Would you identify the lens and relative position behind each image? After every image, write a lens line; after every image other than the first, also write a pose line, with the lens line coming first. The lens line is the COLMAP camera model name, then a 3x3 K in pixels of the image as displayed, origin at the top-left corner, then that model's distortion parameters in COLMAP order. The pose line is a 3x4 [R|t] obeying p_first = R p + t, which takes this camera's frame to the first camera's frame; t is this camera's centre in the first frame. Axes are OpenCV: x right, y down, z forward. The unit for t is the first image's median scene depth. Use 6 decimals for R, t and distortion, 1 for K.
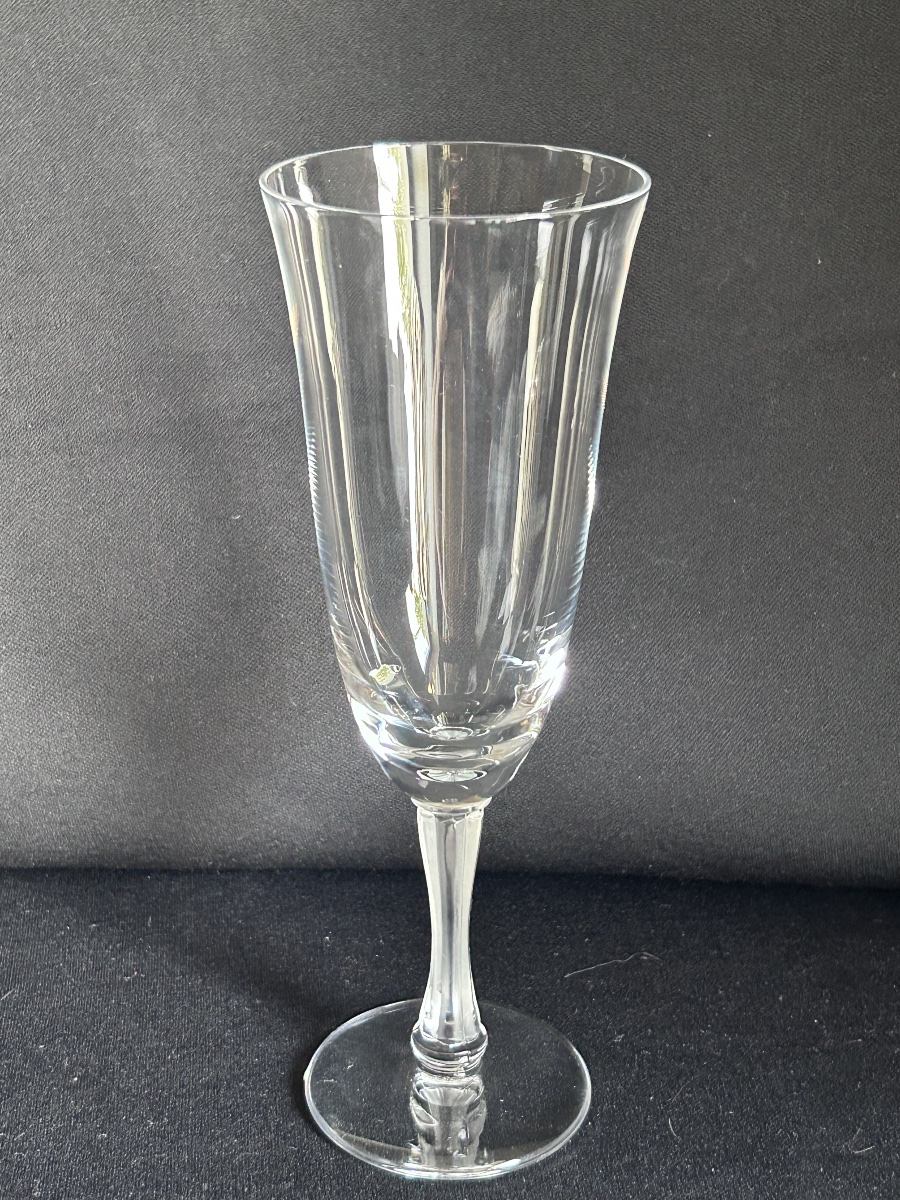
lens RADIAL K [[2019.8, 0, 447.0], [0, 2019.8, 599.9], [0, 0, 1]] dist [0.155953, 0.000000]
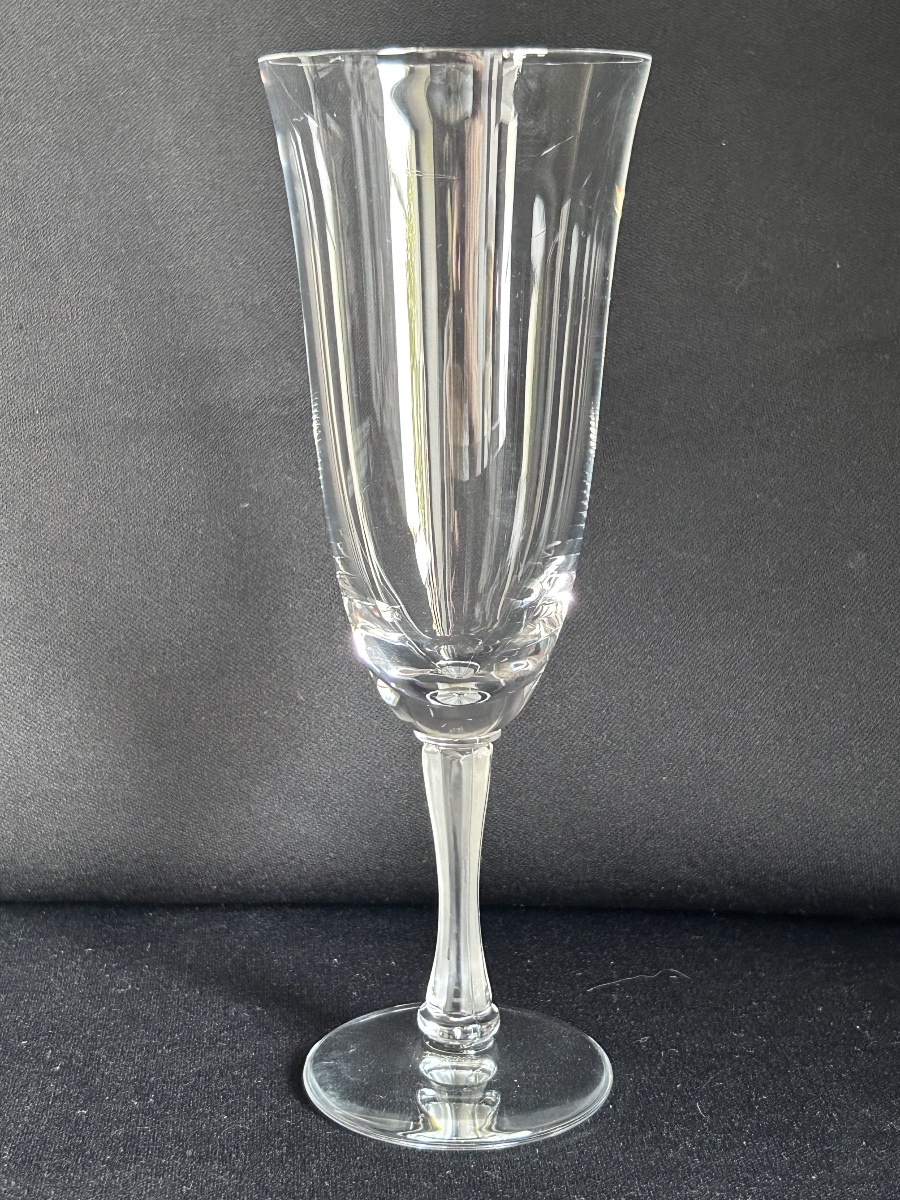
lens RADIAL K [[2019.8, 0, 454.8], [0, 2019.8, 591.3], [0, 0, 1]] dist [0.155953, 0.000000]
pose [[0.999708, -0.003725, -0.023885, 0.020144], [-0.000368, 0.985600, -0.169090, 0.163751], [0.024171, 0.169050, 0.985311, 0.047059]]
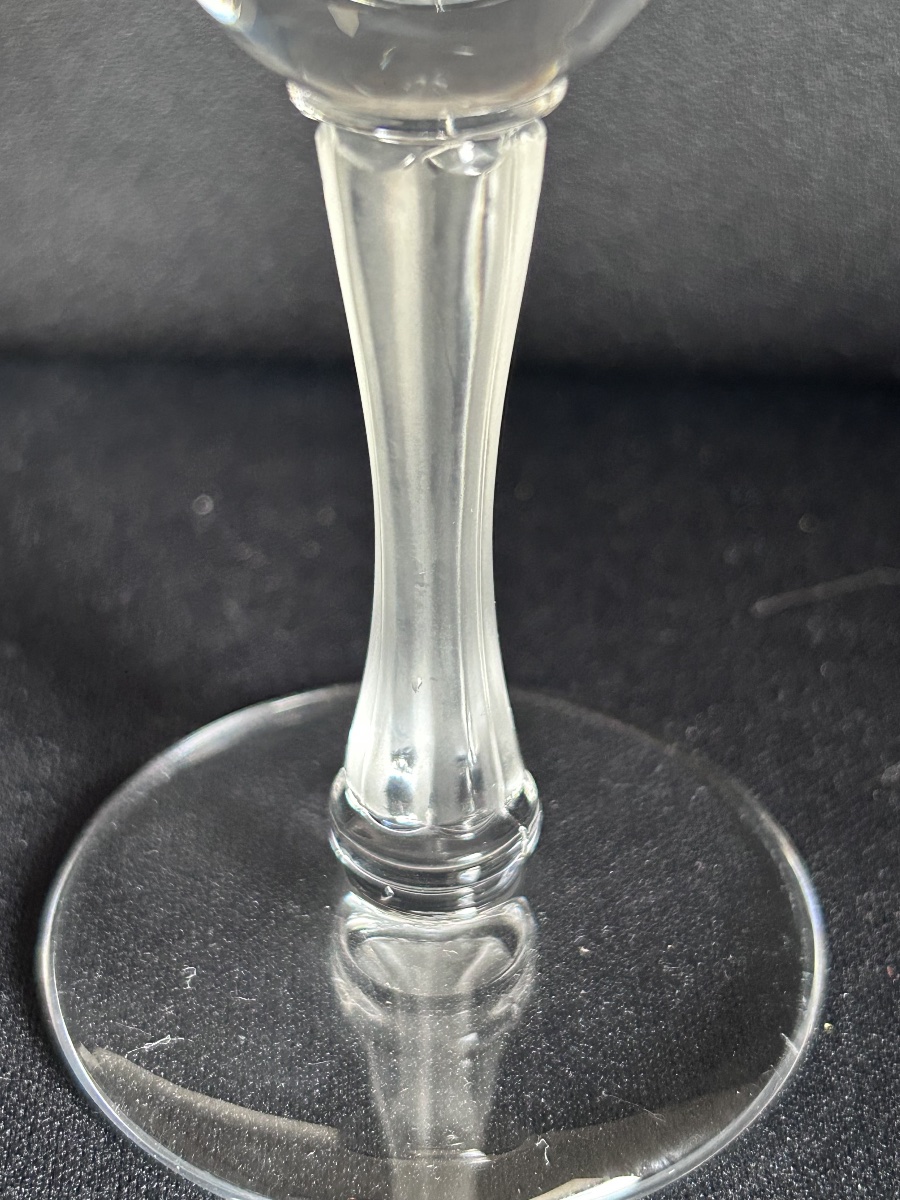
lens RADIAL K [[2019.8, 0, 447.5], [0, 2019.8, 596.1], [0, 0, 1]] dist [0.155953, 0.000000]
pose [[0.997159, 0.021151, -0.072294, 0.025749], [-0.002779, 0.969442, 0.245305, 0.081676], [0.075273, -0.244407, 0.966747, 0.599691]]
